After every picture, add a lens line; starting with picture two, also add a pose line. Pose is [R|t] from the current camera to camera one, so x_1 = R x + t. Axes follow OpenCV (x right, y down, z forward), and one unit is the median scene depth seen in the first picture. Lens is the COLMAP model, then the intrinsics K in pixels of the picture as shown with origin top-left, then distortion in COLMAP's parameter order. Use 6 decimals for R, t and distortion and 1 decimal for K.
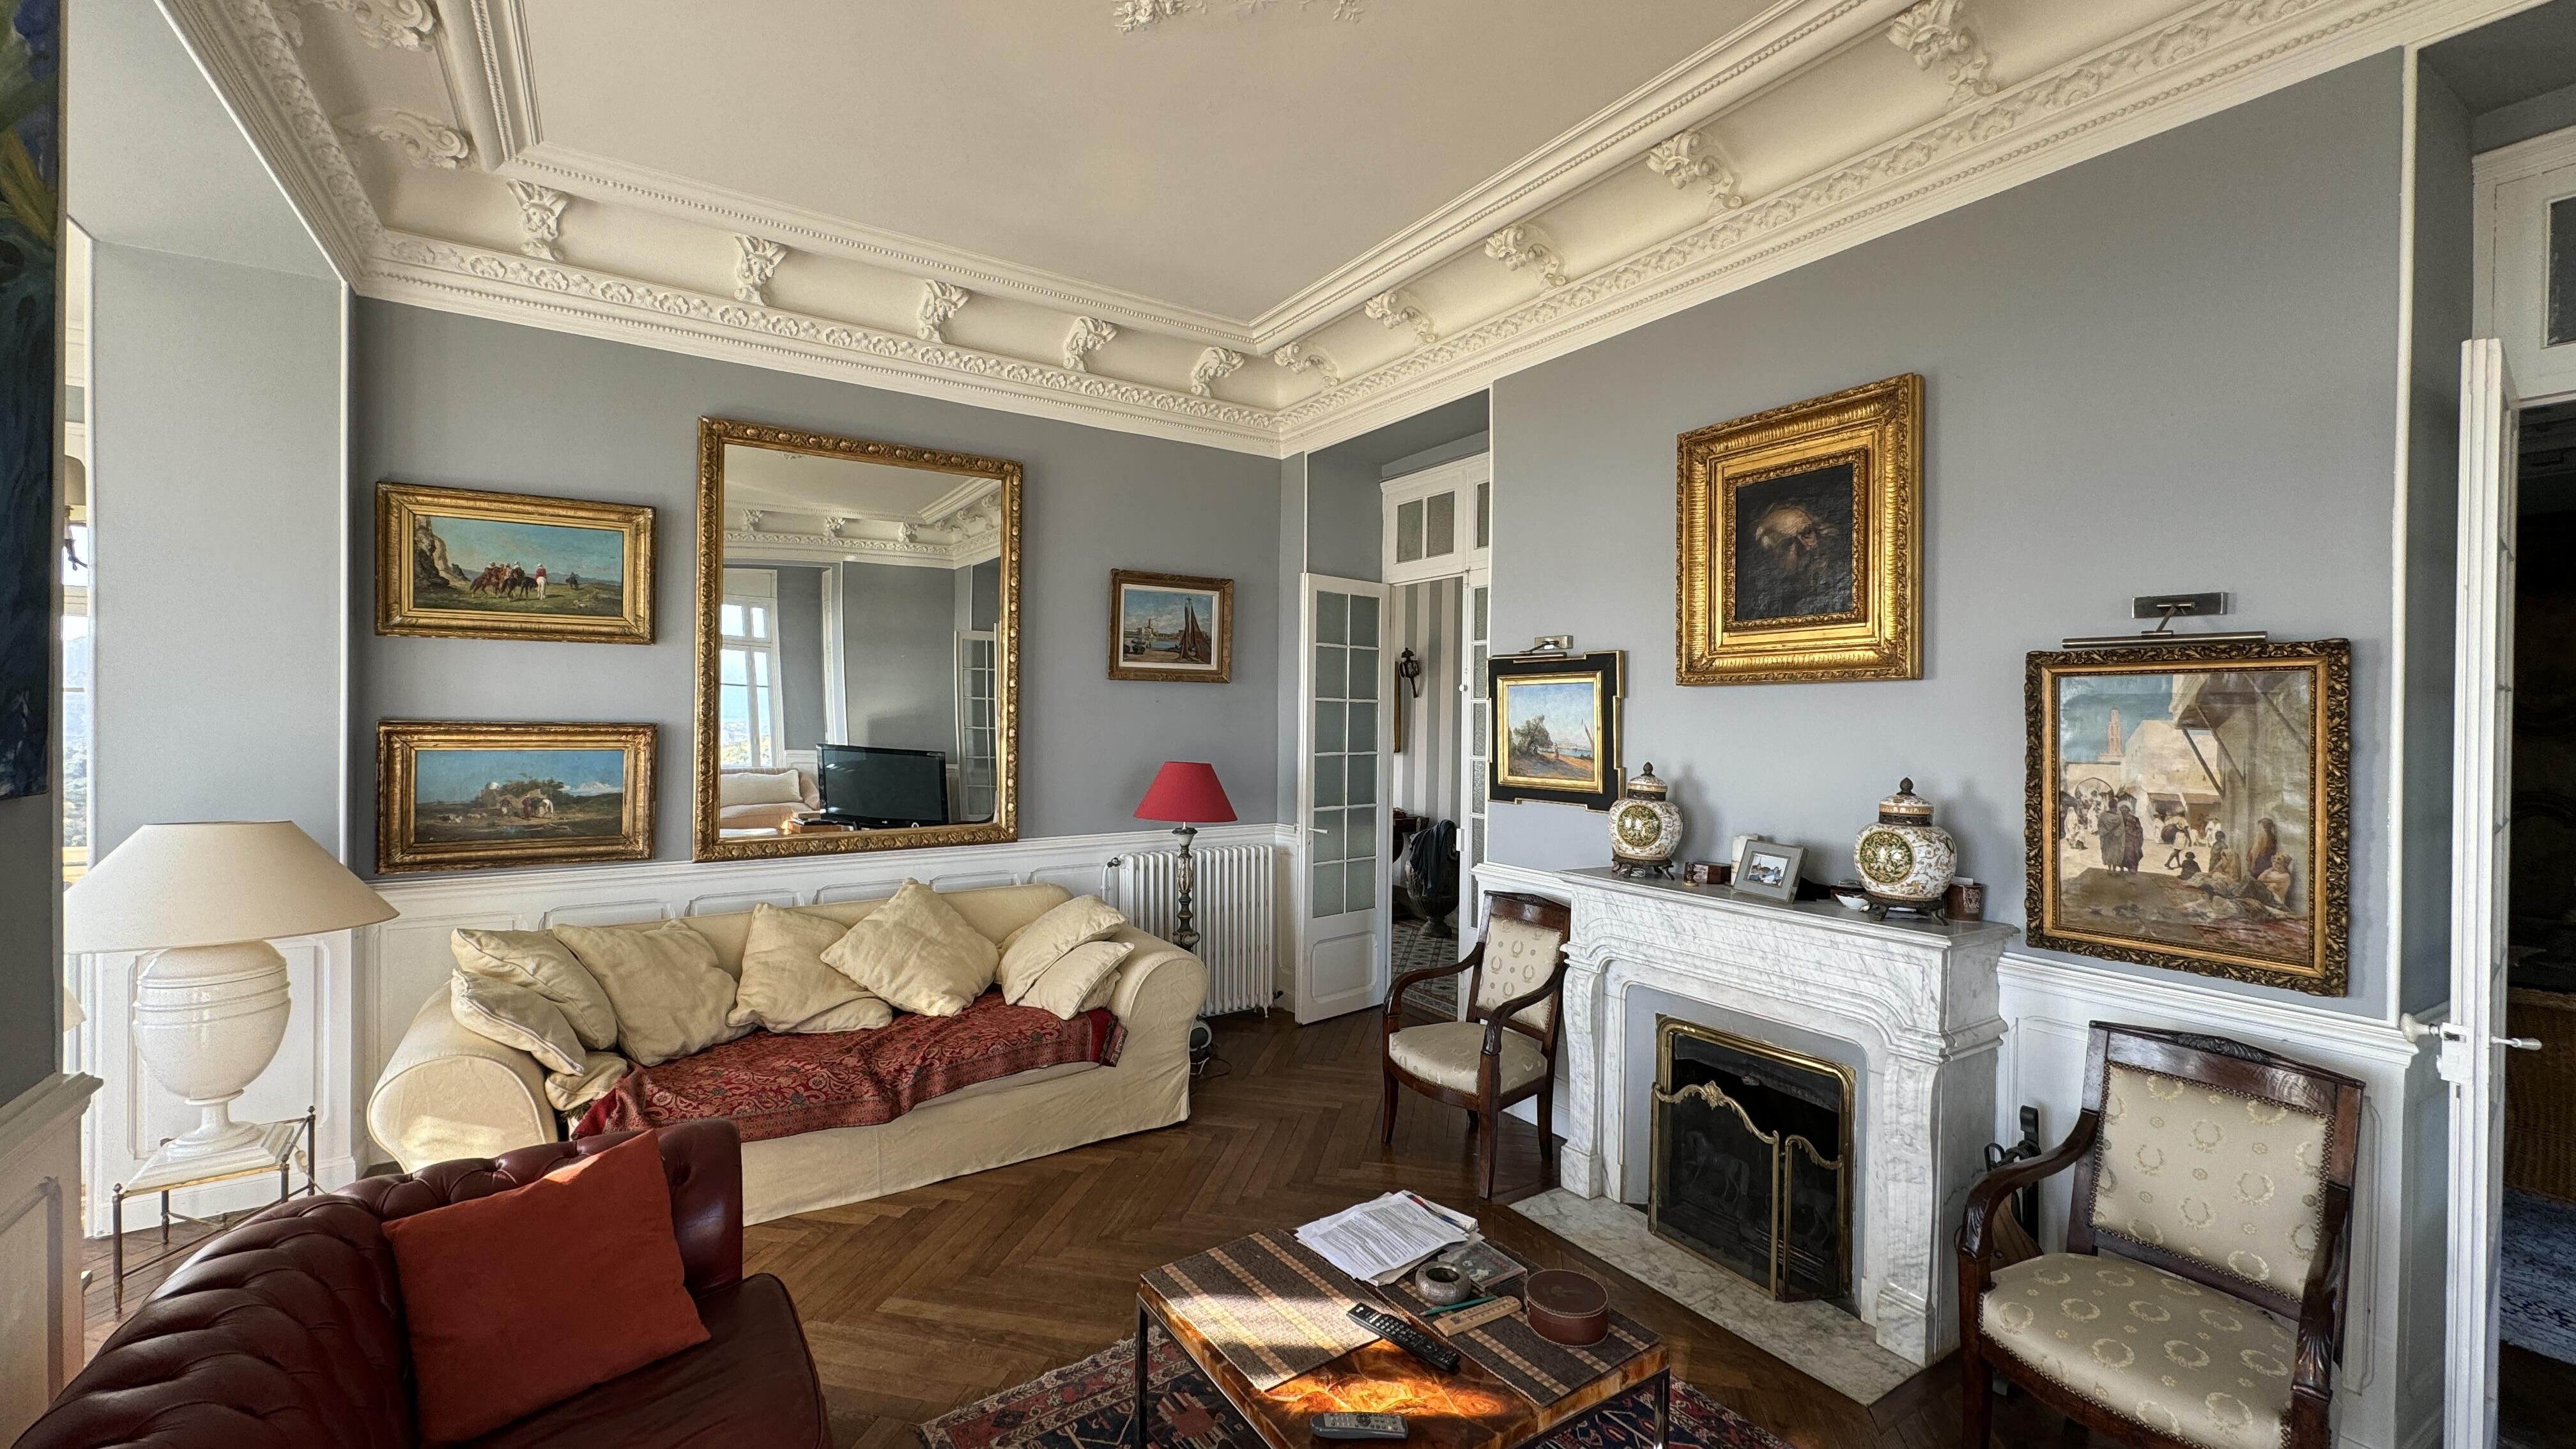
lens RADIAL K [[1033.9, 0, 1288.0], [0, 1033.9, 724.5], [0, 0, 1]] dist [0.001113, 0.000125]
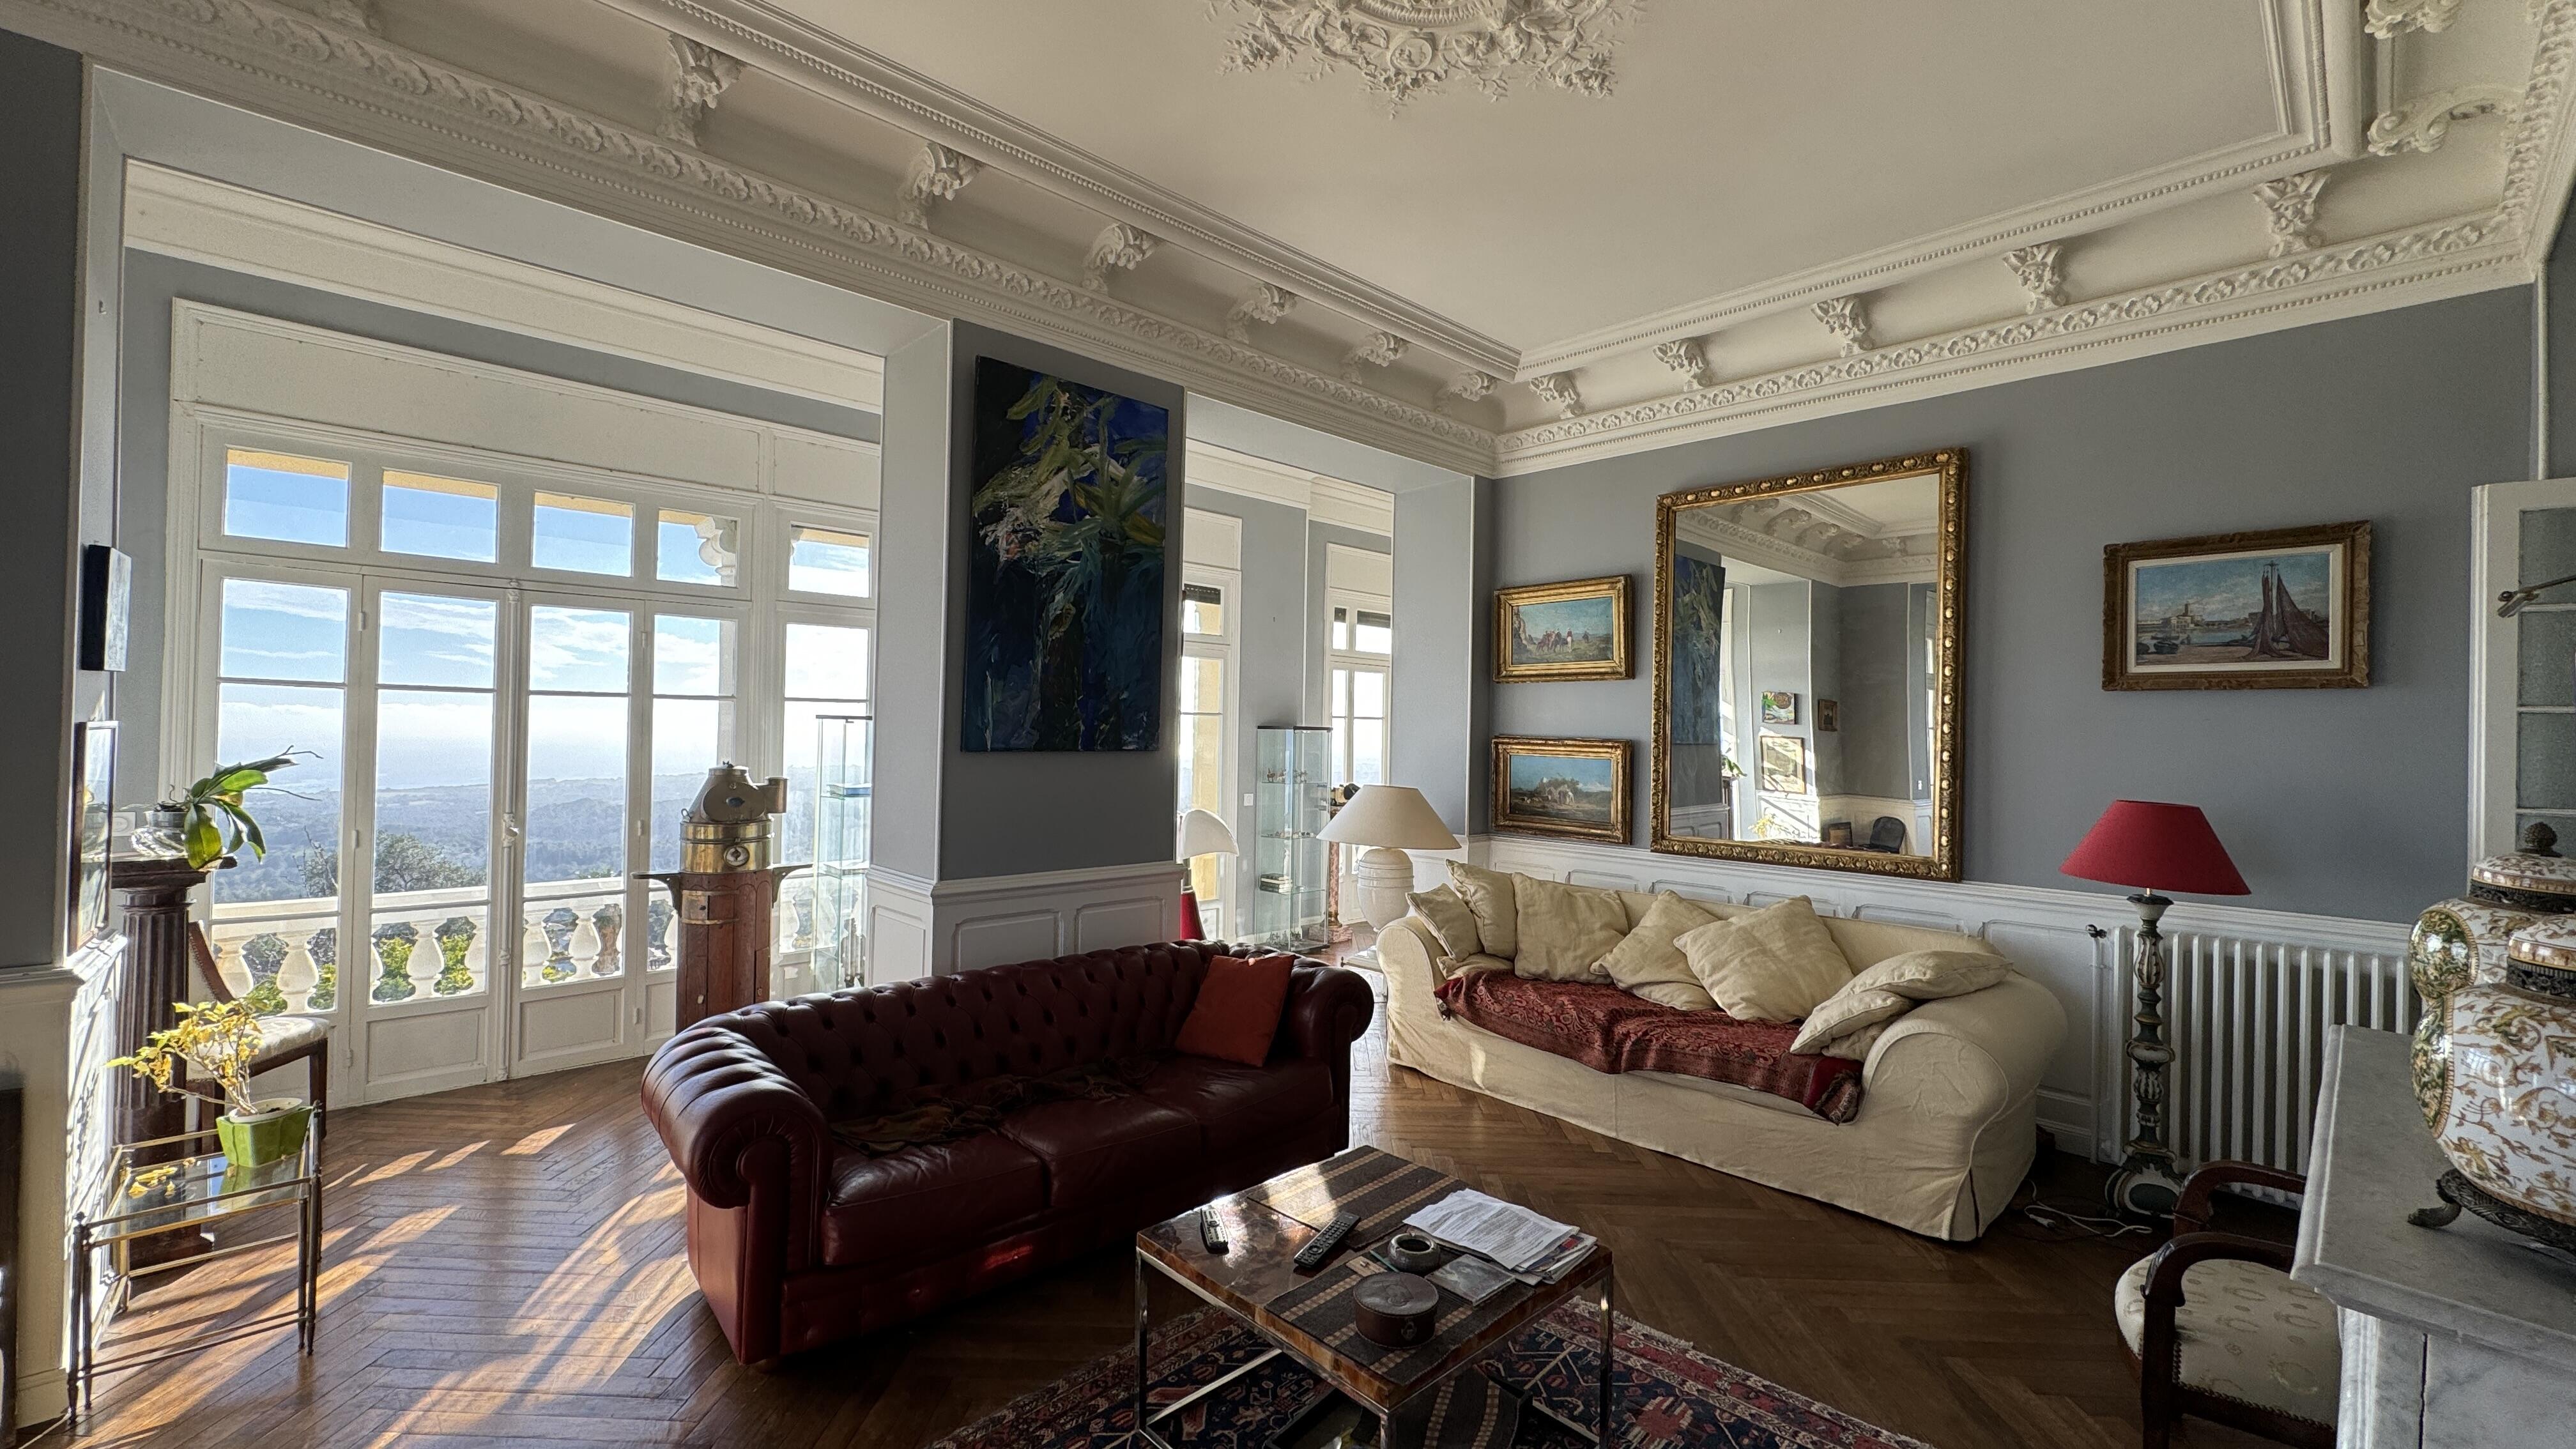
lens RADIAL K [[1033.9, 0, 1288.0], [0, 1033.9, 724.5], [0, 0, 1]] dist [0.001113, 0.000125]
pose [[0.181418, -0.013106, -0.983319, 0.615240], [-0.029338, 0.999394, -0.018733, 0.017389], [0.982968, 0.032248, 0.180924, 0.359106]]
